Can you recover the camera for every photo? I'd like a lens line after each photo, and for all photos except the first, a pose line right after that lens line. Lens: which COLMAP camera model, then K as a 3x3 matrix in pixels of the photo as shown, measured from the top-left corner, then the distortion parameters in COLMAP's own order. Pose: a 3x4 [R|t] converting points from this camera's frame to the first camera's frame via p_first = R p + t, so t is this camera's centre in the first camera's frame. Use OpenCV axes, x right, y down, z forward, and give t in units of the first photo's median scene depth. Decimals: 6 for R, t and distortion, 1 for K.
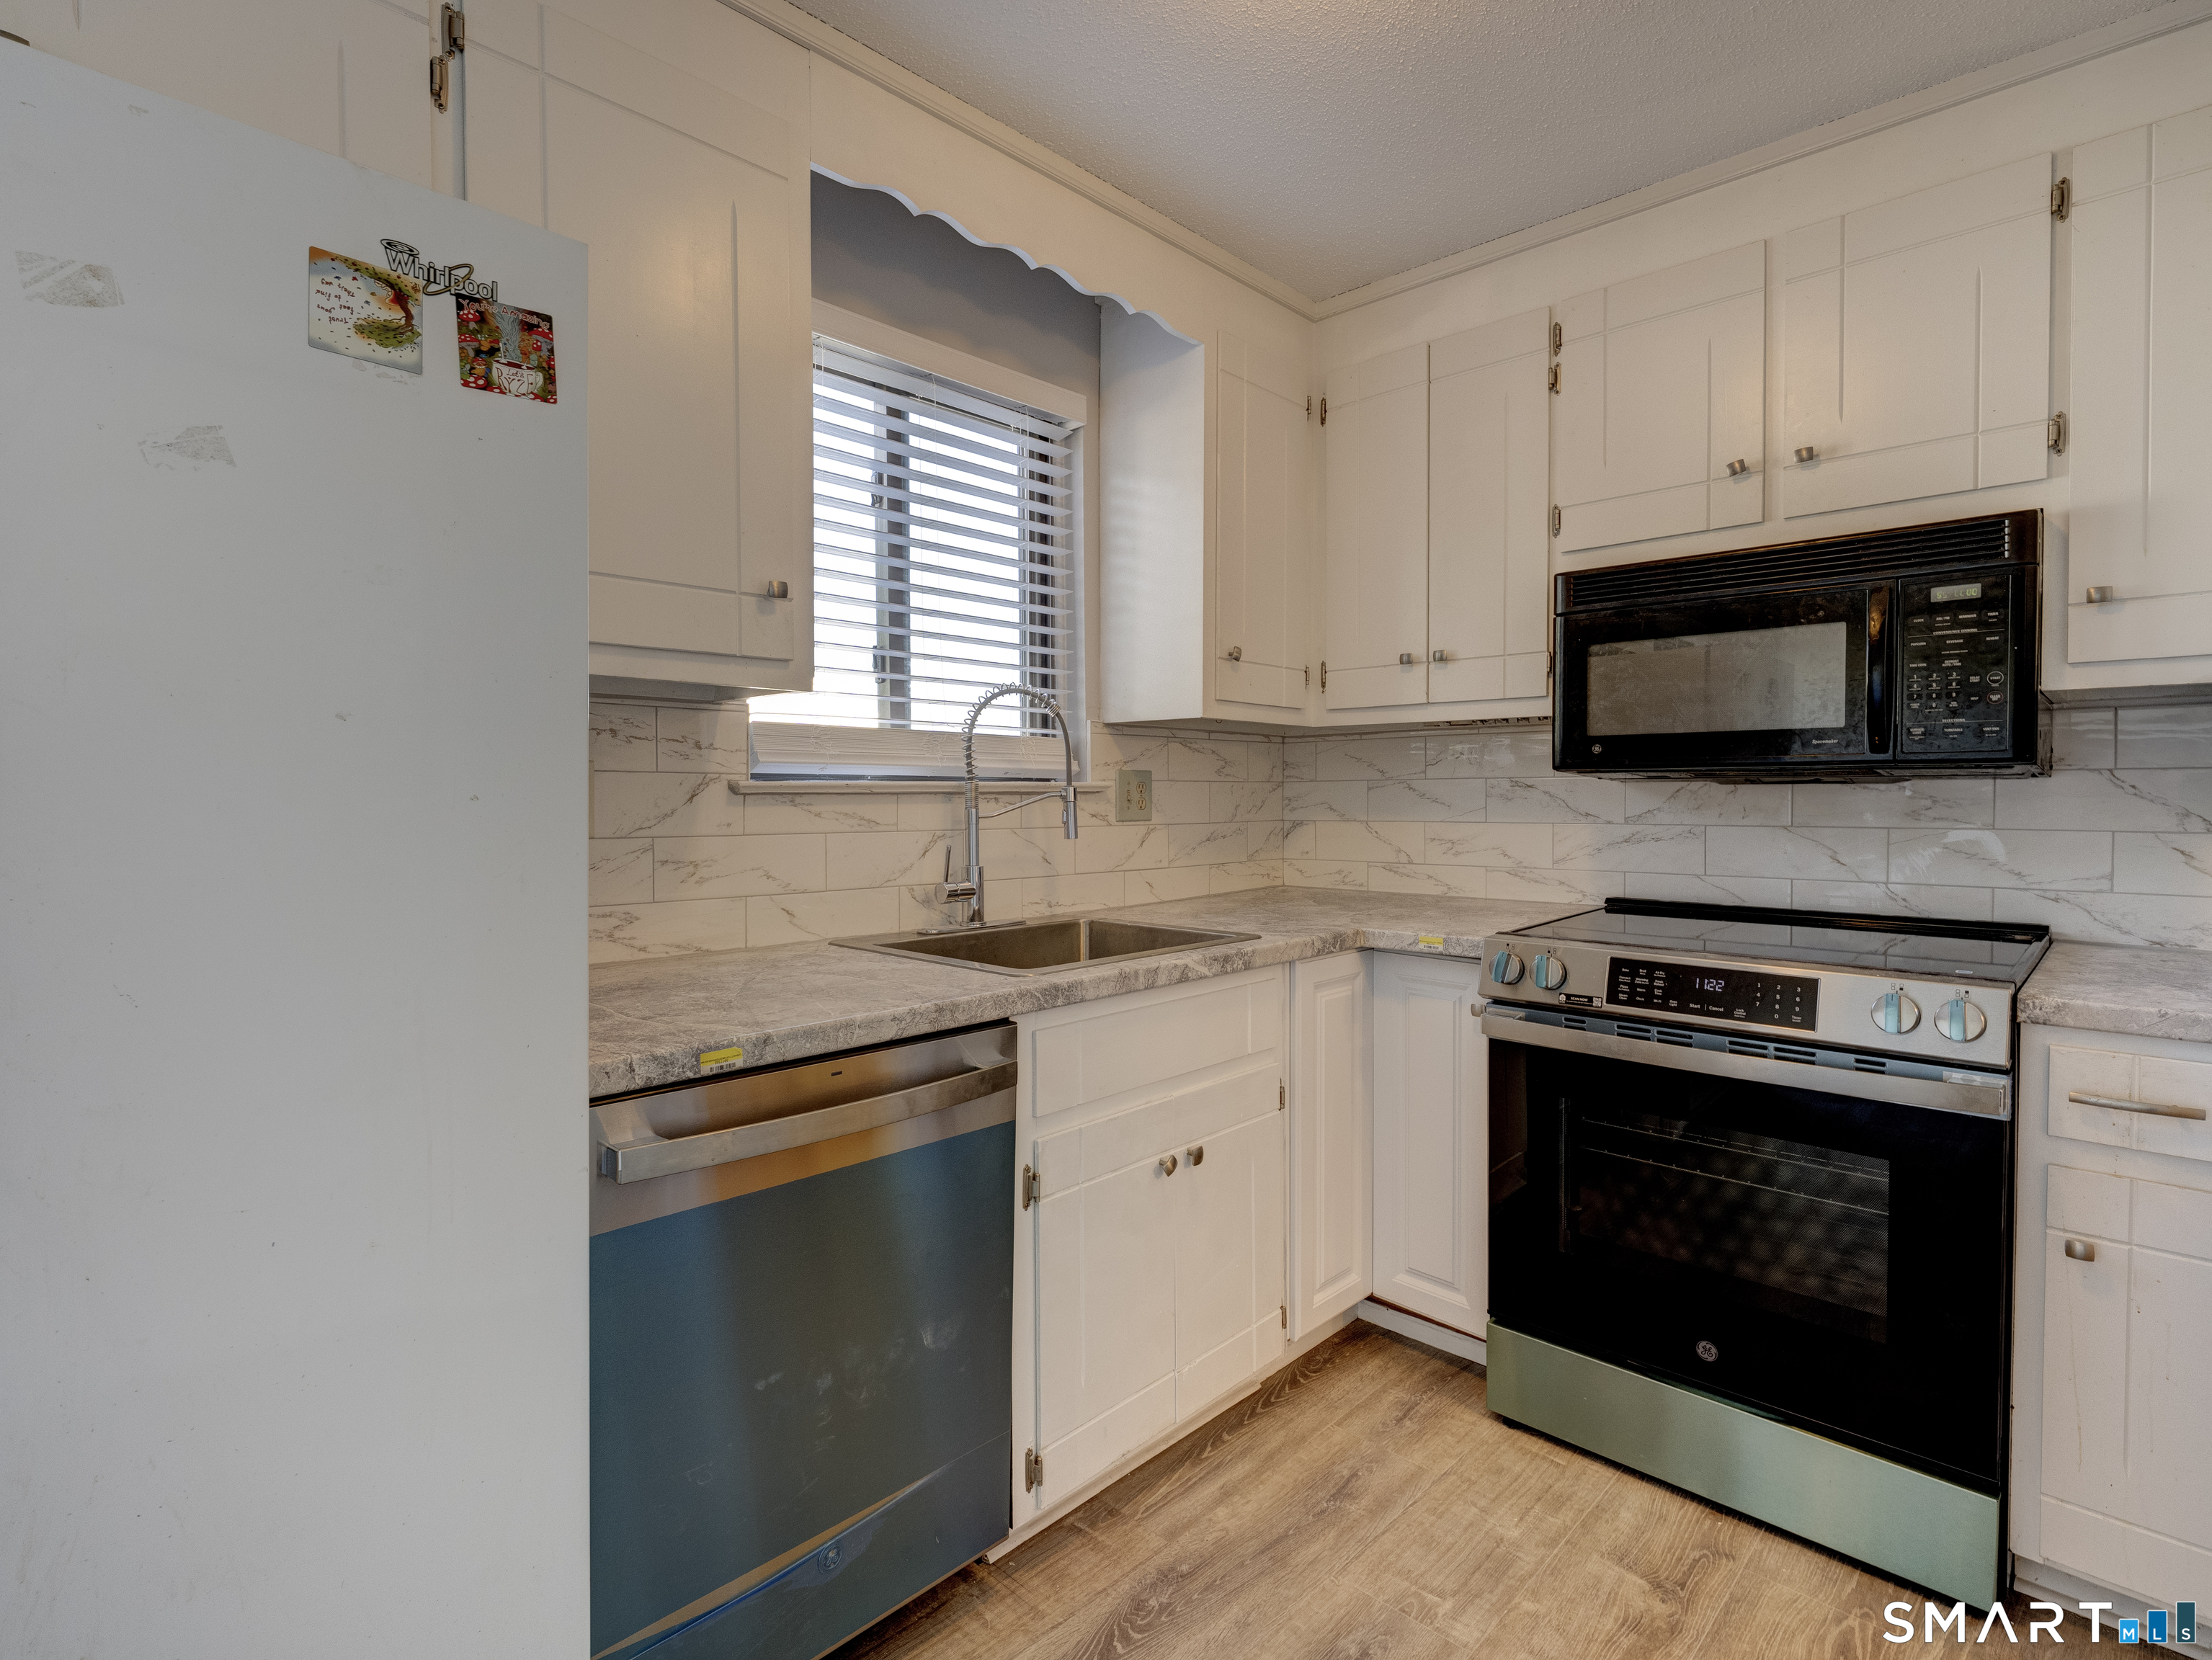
lens RADIAL K [[1183.5, 0, 946.4], [0, 1183.5, 824.0], [0, 0, 1]] dist [-0.000550, -0.001186]
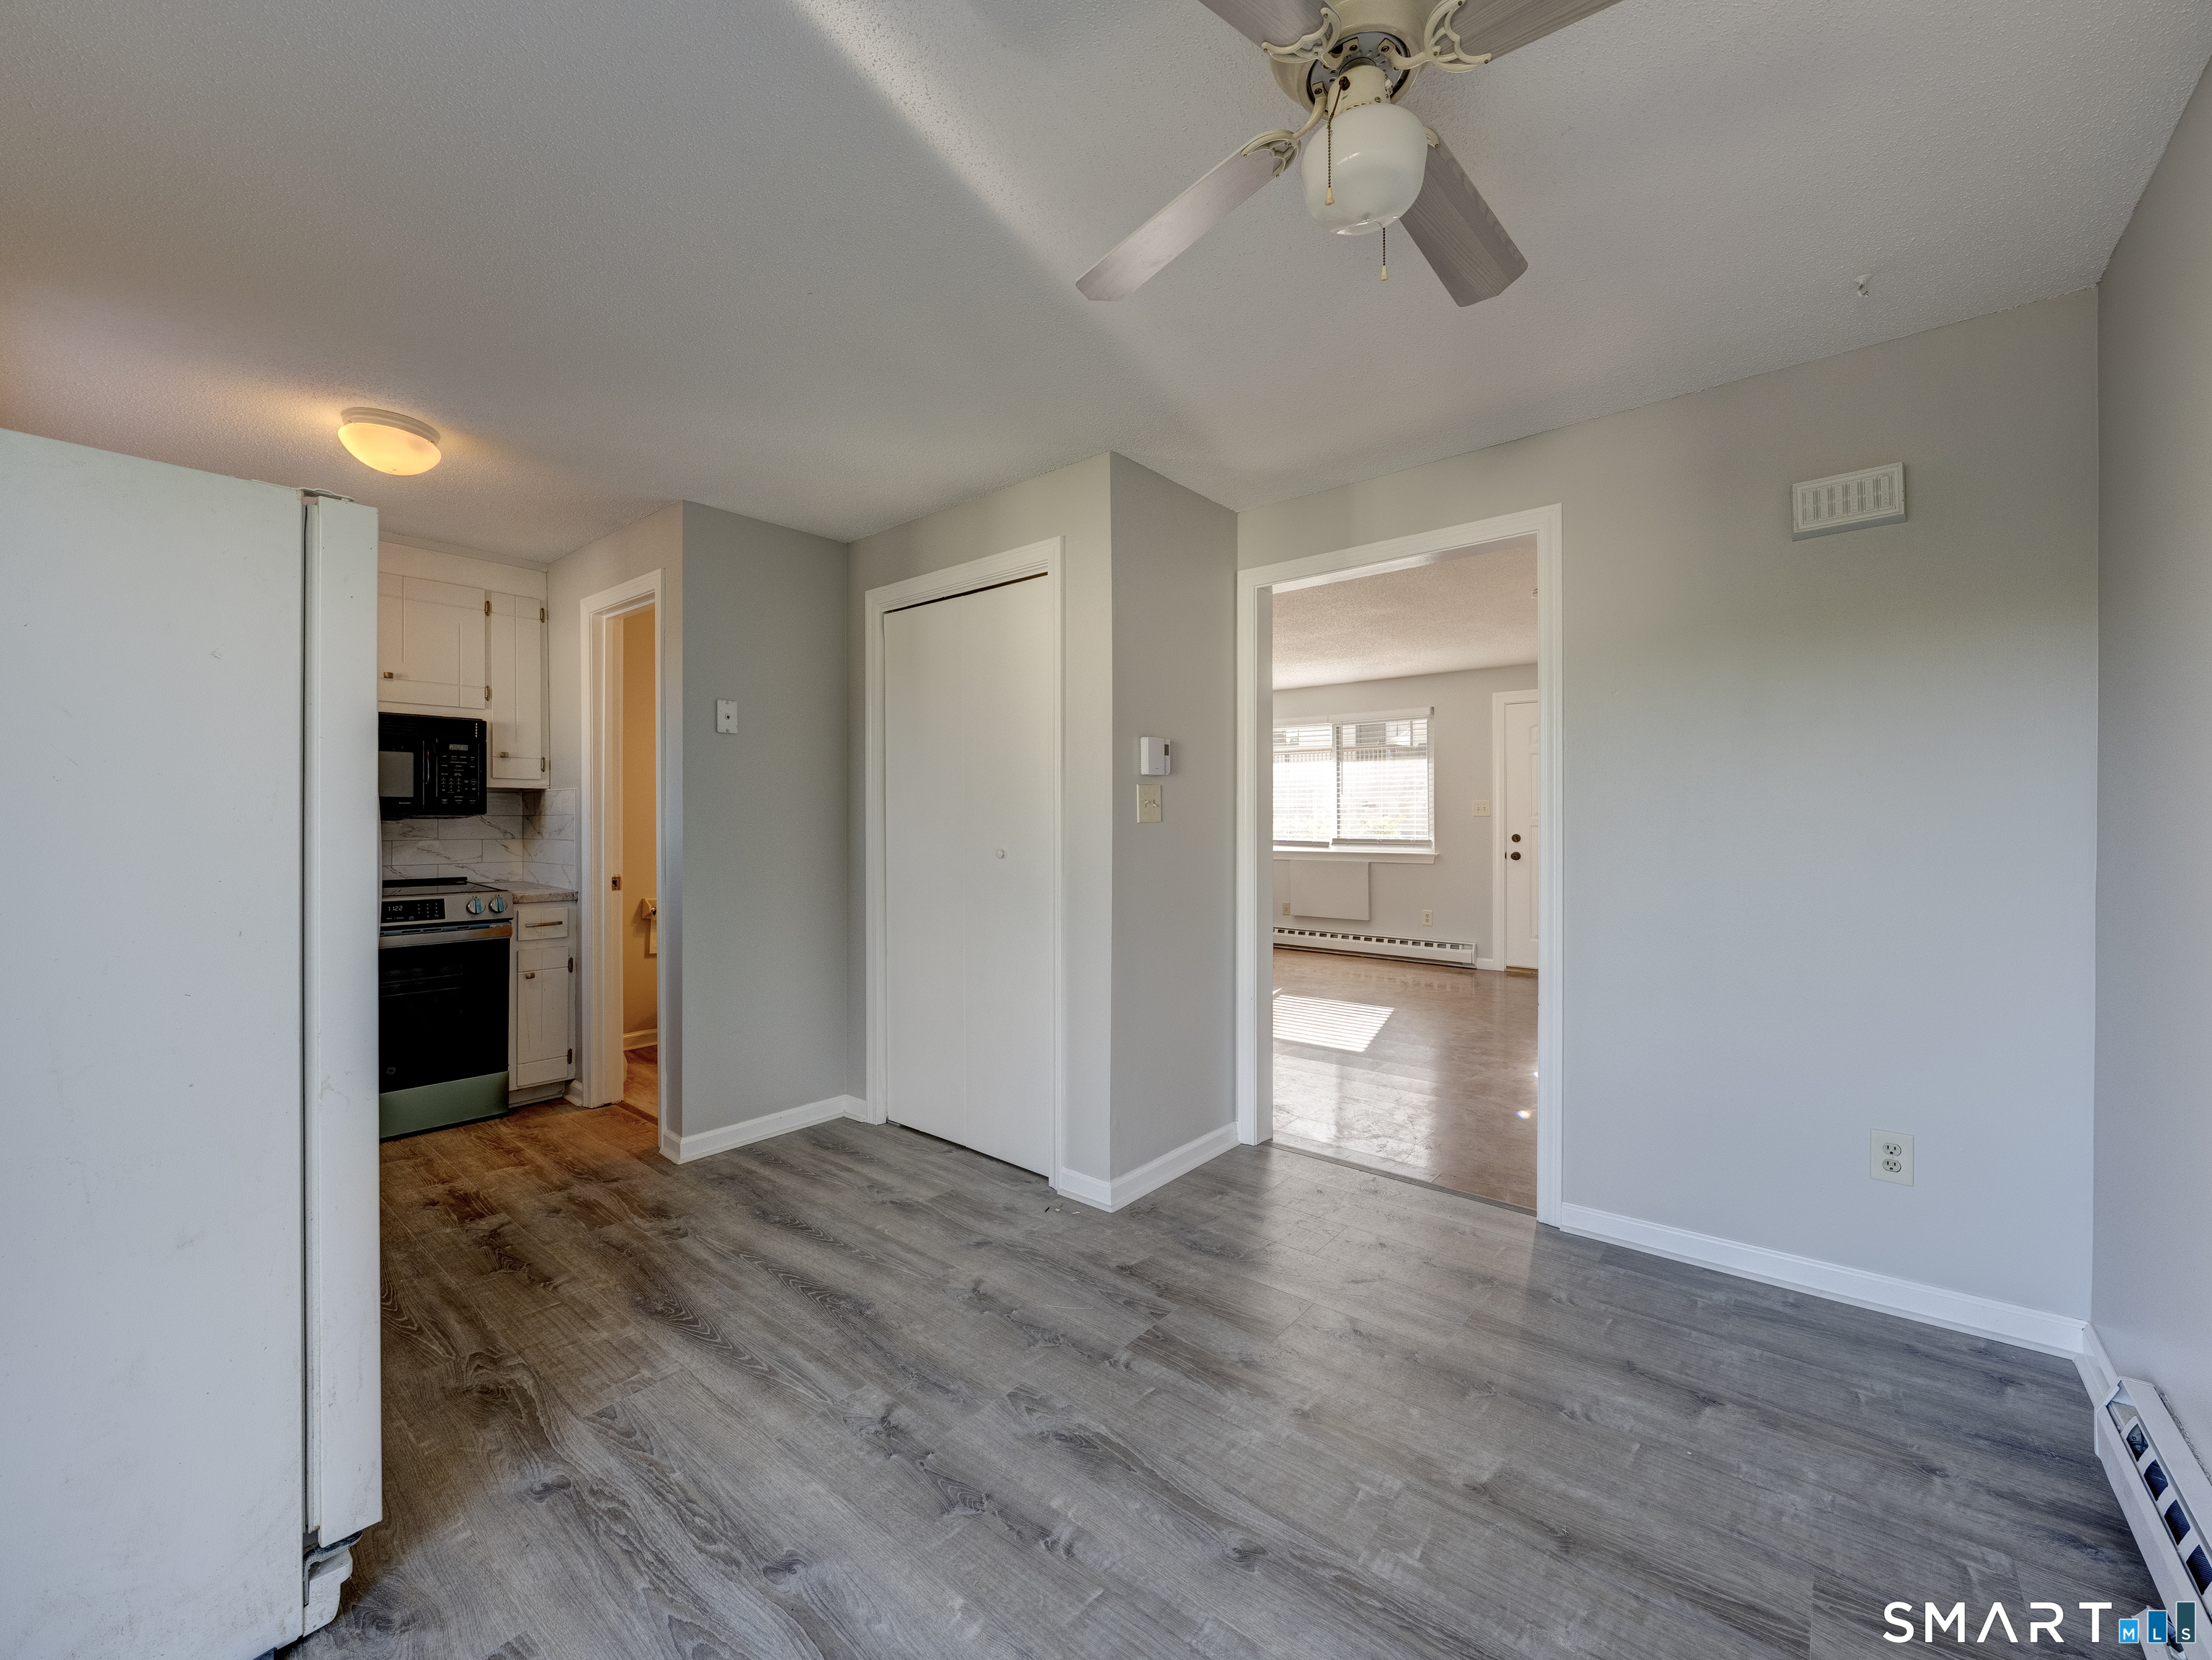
lens RADIAL K [[884.9, 0, 1079.7], [0, 884.9, 822.6], [0, 0, 1]] dist [-0.022572, 0.005161]
pose [[-0.036901, -0.001593, 0.999318, -0.977469], [0.023481, 0.999721, 0.002461, -0.004197], [-0.999043, 0.023556, -0.036853, -0.246944]]
